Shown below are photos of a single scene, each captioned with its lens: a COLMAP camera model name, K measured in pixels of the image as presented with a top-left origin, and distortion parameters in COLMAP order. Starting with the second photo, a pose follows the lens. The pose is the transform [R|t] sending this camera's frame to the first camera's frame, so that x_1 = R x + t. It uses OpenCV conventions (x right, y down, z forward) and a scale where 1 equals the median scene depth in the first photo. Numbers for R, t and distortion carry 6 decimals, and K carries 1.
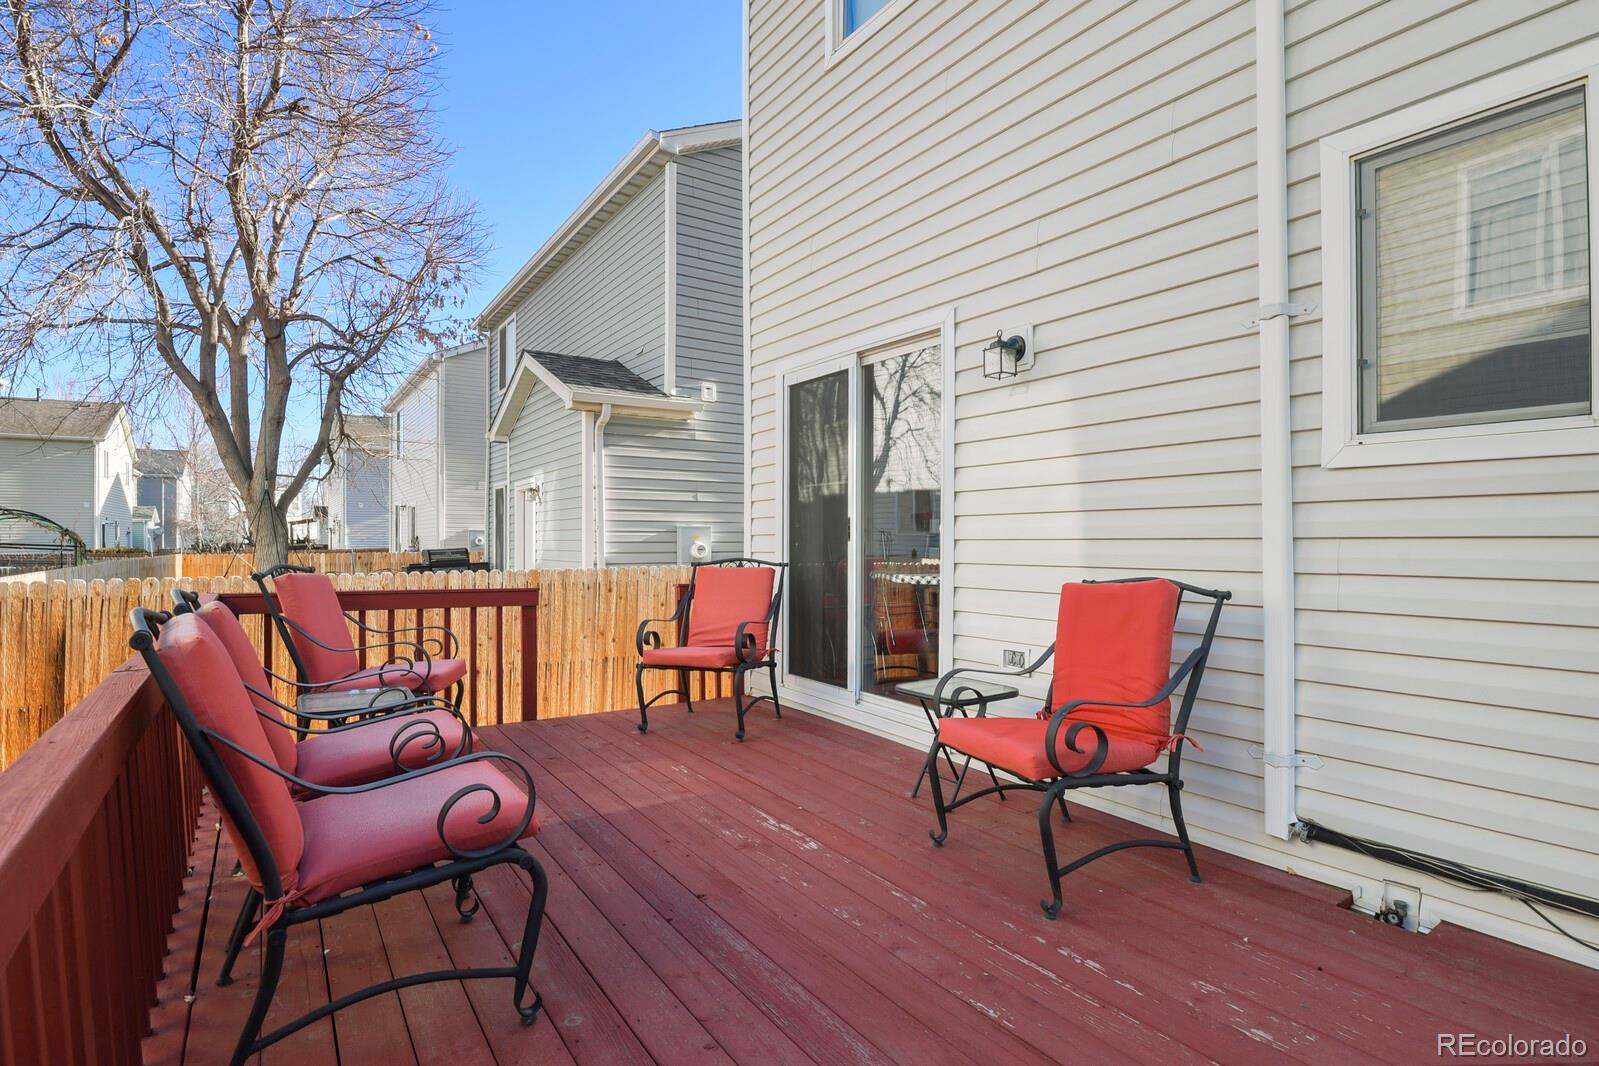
lens RADIAL K [[773.1, 0, 757.3], [0, 773.1, 539.1], [0, 0, 1]] dist [-0.001359, -0.015857]
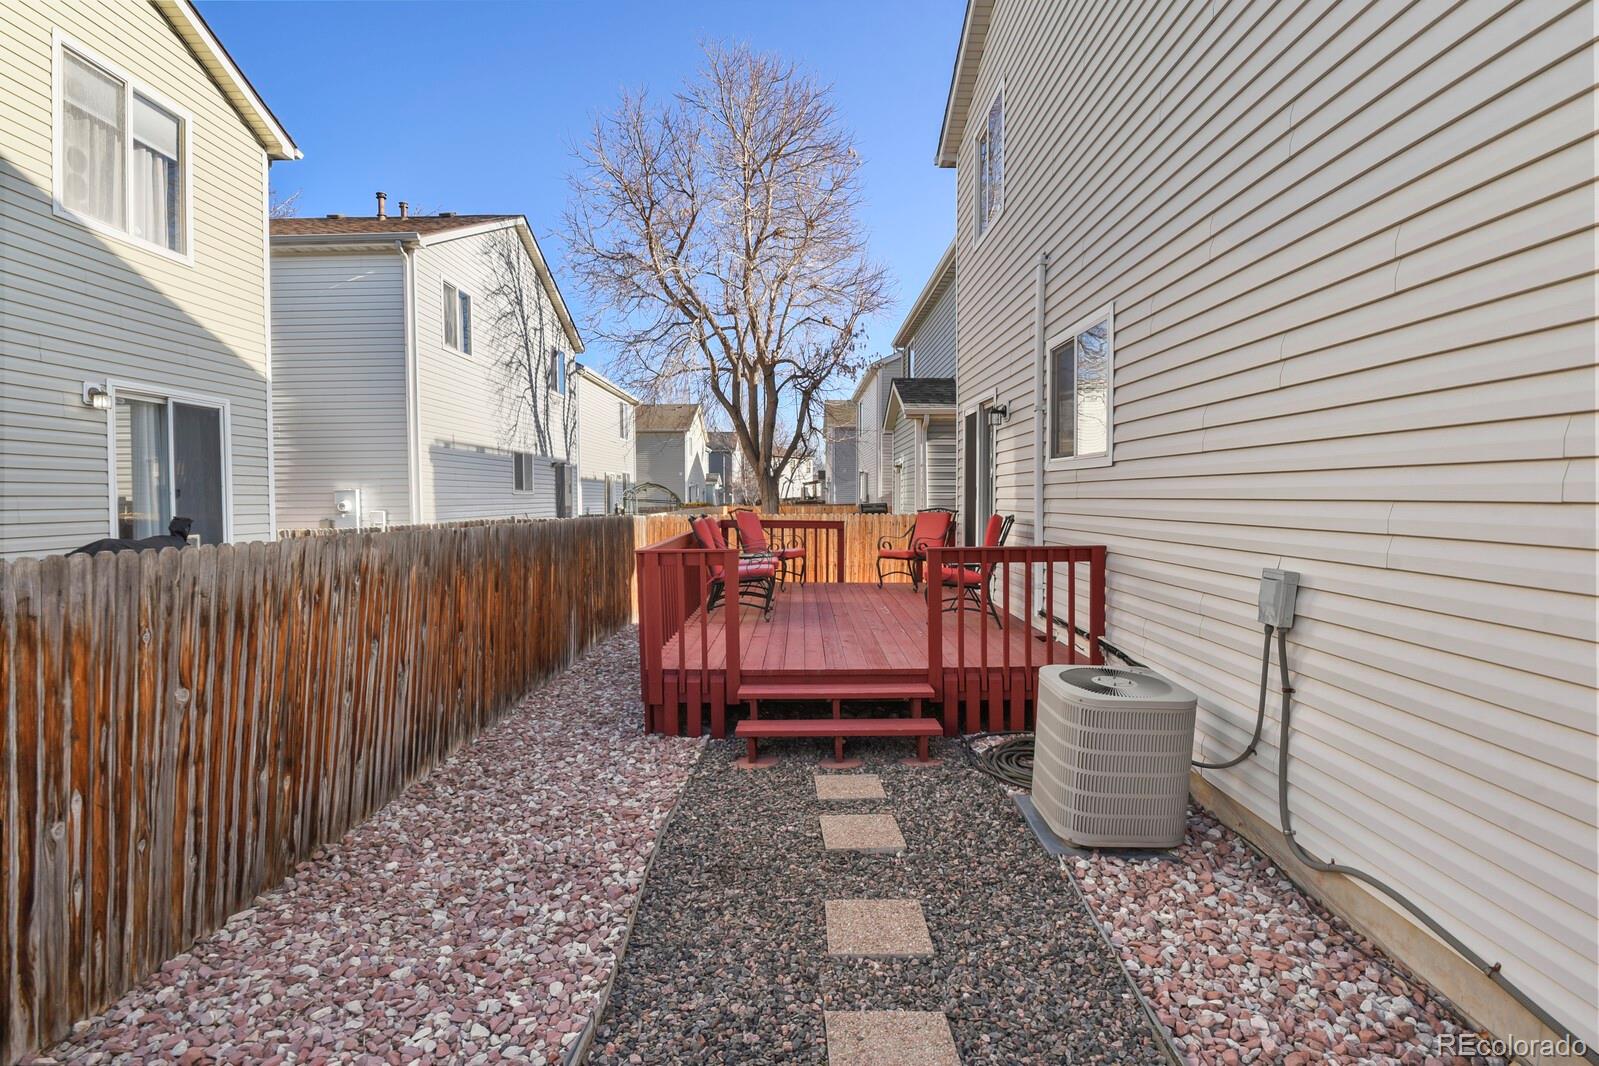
lens RADIAL K [[799.7, 0, 828.1], [0, 799.7, 526.3], [0, 0, 1]] dist [-0.018830, -0.007595]
pose [[0.858342, 0.017655, -0.512775, 0.389824], [0.002522, 0.999251, 0.038625, -0.003465], [0.513072, -0.034447, 0.857654, -0.441981]]
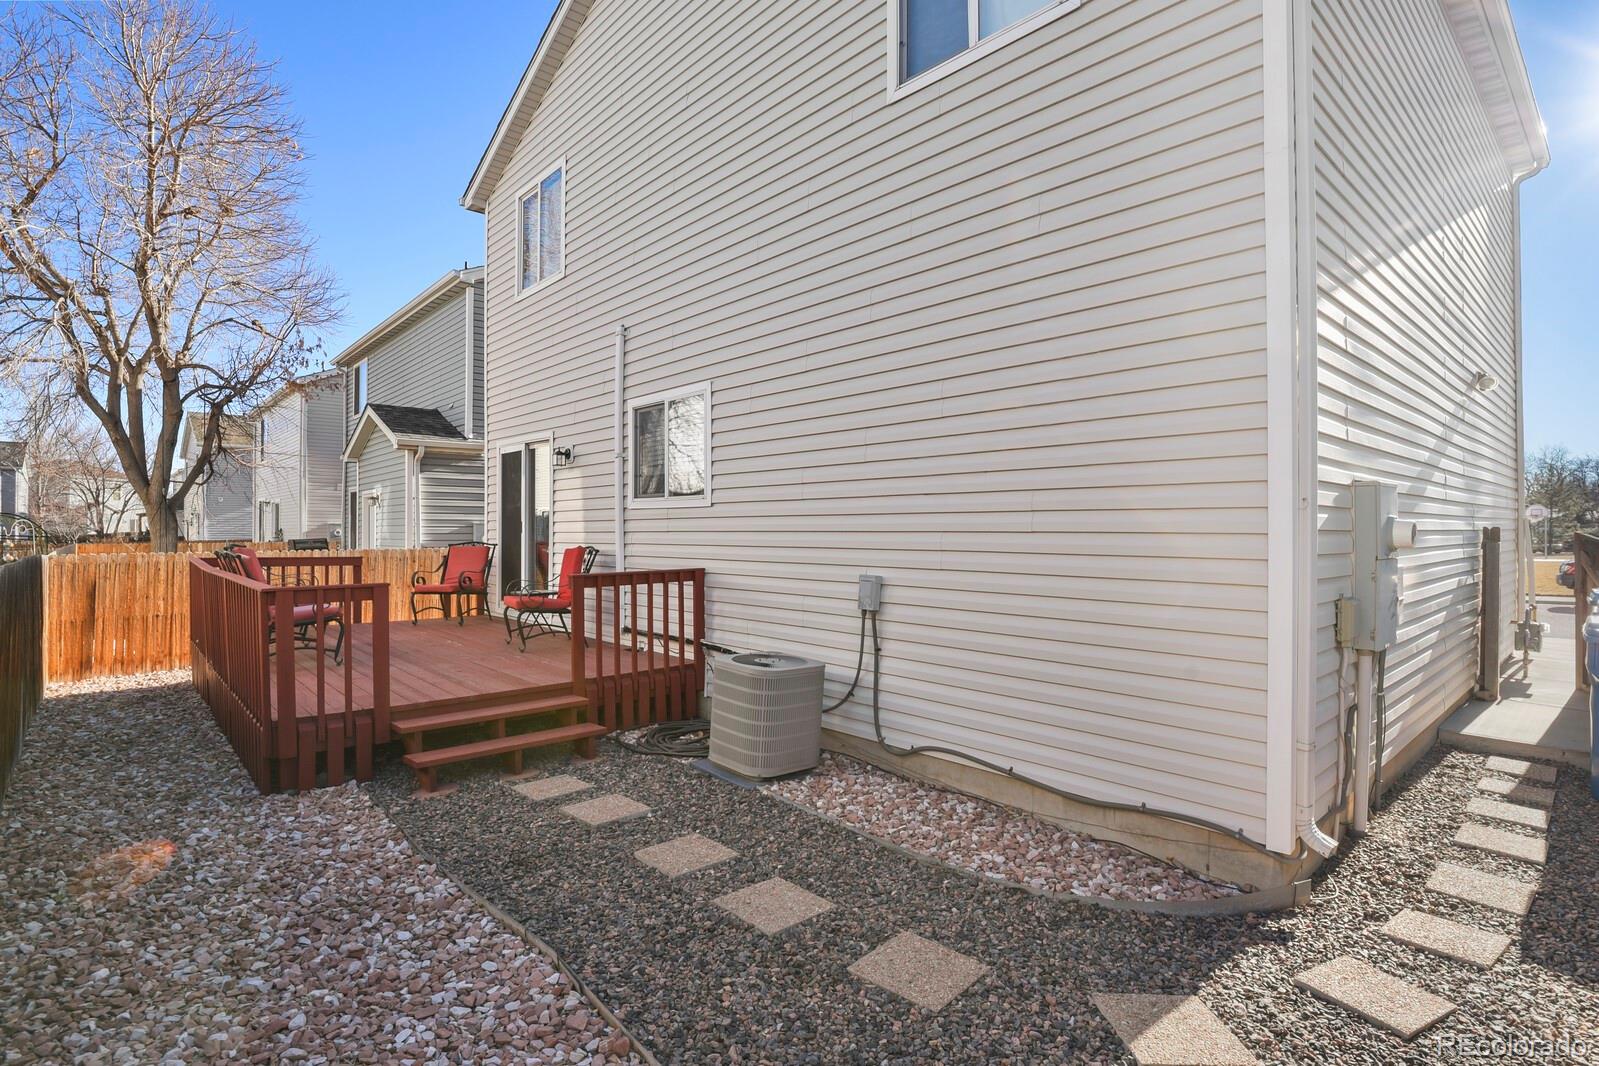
lens RADIAL K [[799.7, 0, 828.1], [0, 799.7, 526.3], [0, 0, 1]] dist [-0.018830, -0.007595]
pose [[0.979791, -0.000307, 0.200024, 0.231488], [0.001159, 0.999991, -0.004141, -0.002253], [-0.200021, 0.004289, 0.979782, -0.595522]]
